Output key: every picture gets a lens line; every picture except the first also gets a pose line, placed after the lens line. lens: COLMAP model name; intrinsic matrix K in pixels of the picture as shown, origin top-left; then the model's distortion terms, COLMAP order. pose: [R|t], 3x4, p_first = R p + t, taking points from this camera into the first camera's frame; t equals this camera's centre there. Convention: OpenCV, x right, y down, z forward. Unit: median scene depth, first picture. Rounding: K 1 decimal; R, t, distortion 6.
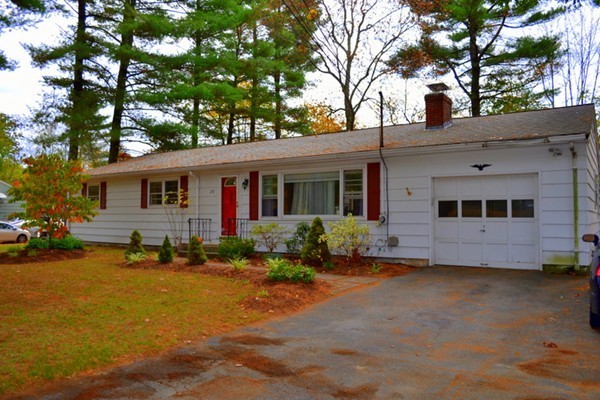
lens RADIAL K [[479.9, 0, 299.6], [0, 479.9, 191.5], [0, 0, 1]] dist [-0.064456, 0.003857]
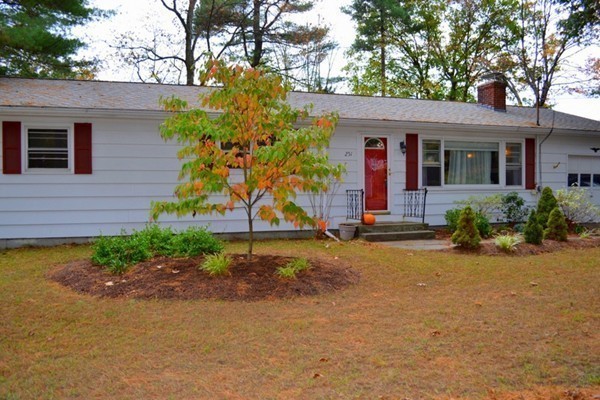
lens RADIAL K [[479.9, 0, 299.6], [0, 479.9, 191.5], [0, 0, 1]] dist [-0.064456, 0.003857]
pose [[0.607759, -0.011336, 0.794041, -0.912580], [-0.037957, 0.998341, 0.043304, 0.032116], [-0.793214, -0.056458, 0.606320, 0.653422]]
